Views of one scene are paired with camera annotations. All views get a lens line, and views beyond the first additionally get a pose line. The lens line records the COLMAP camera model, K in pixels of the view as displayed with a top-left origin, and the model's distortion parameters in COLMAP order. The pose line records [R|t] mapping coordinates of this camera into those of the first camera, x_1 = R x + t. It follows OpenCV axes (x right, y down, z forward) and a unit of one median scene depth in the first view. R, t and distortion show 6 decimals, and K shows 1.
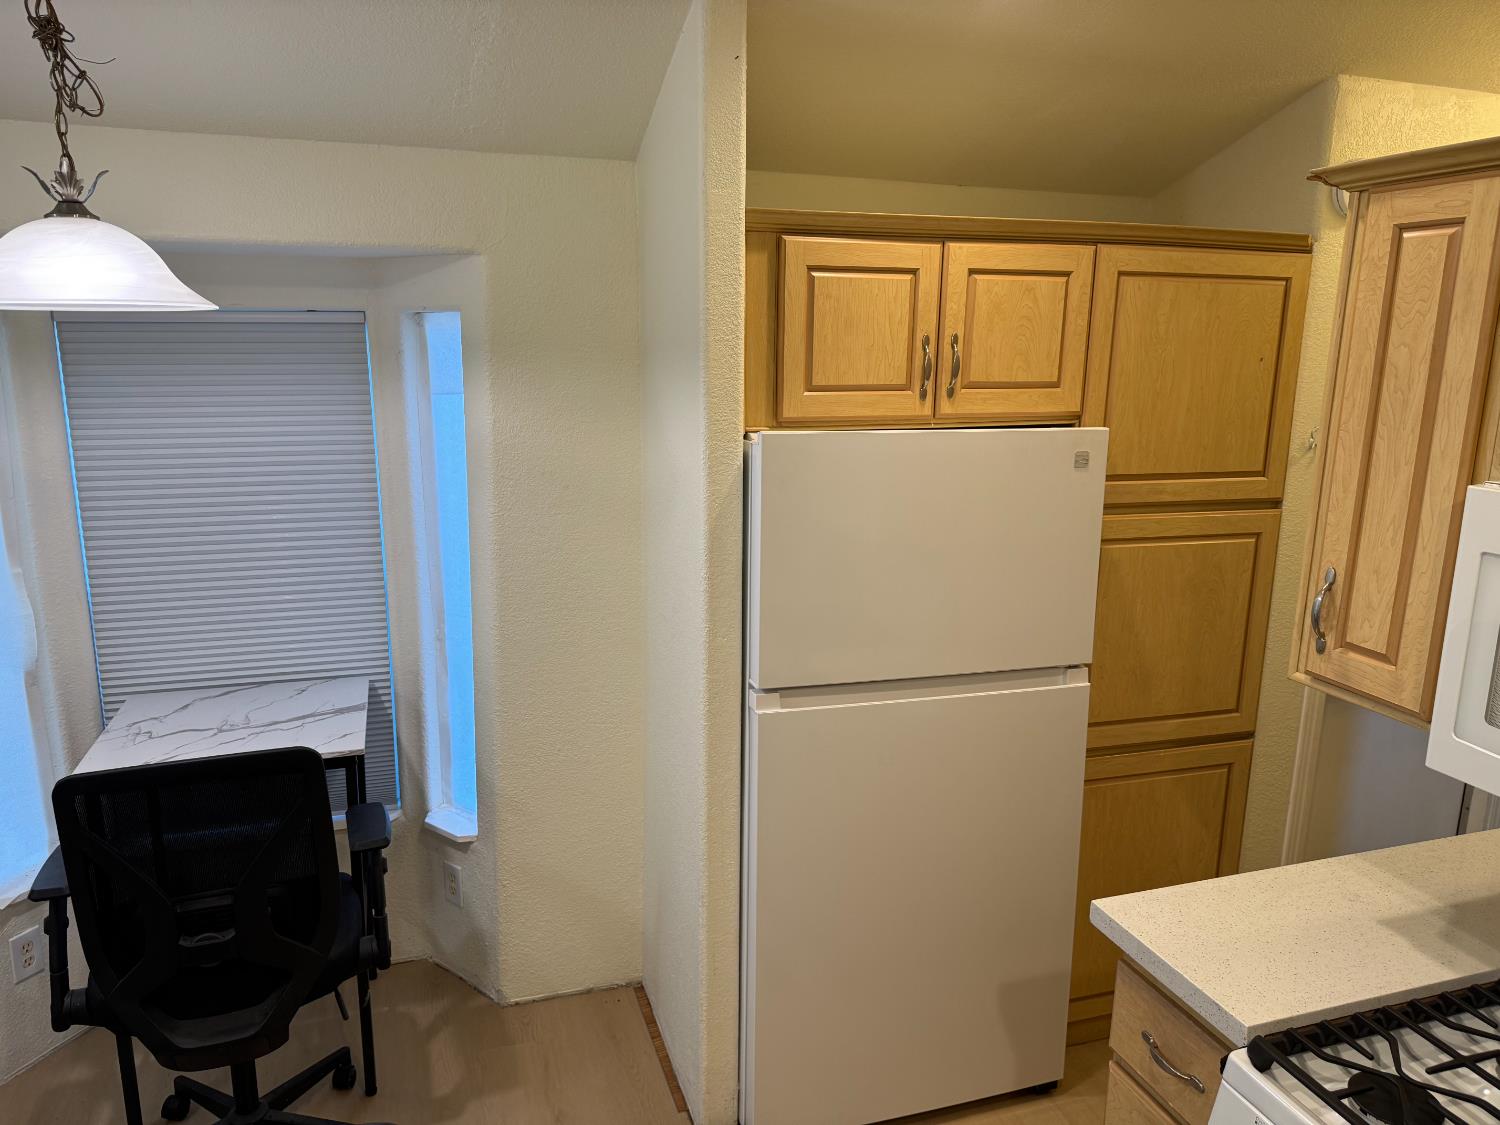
lens RADIAL K [[1073.3, 0, 750.0], [0, 1073.3, 562.5], [0, 0, 1]] dist [-0.000223, 0.000061]
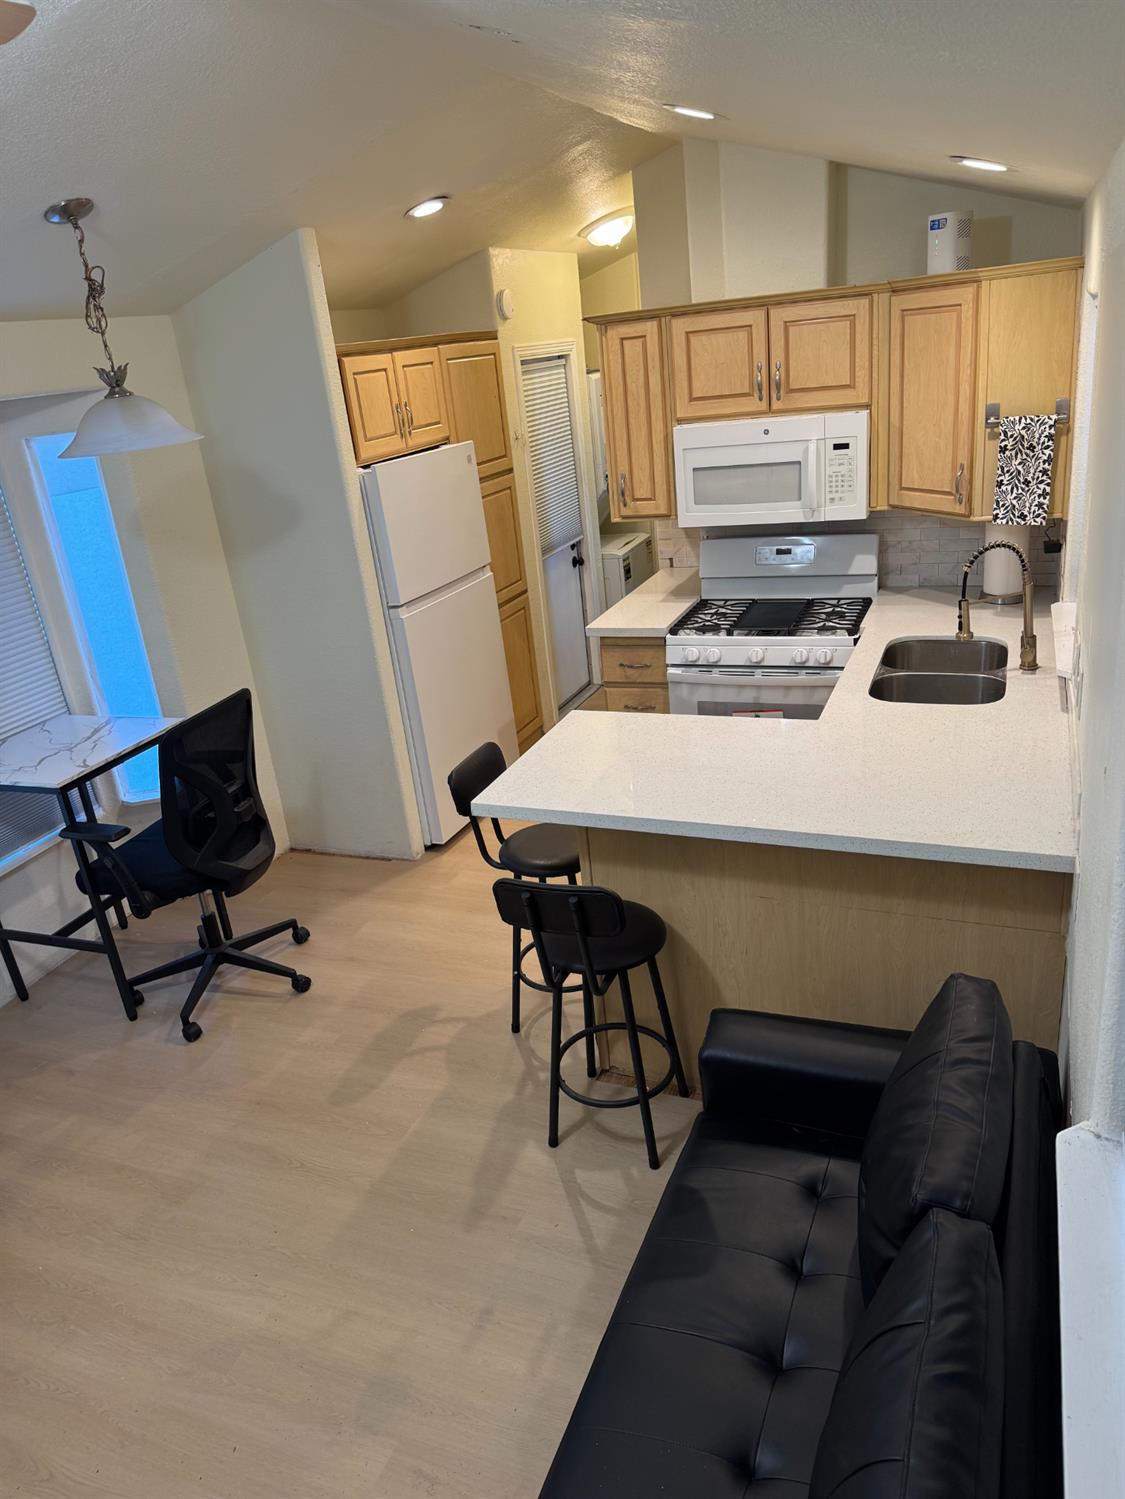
lens RADIAL K [[1052.3, 0, 569.5], [0, 1052.3, 821.6], [0, 0, 1]] dist [0.002677, -0.054697]
pose [[0.637758, -0.385634, 0.666747, -1.166923], [0.256504, 0.922563, 0.288242, 0.013404], [-0.726272, -0.012805, 0.687288, -0.513425]]
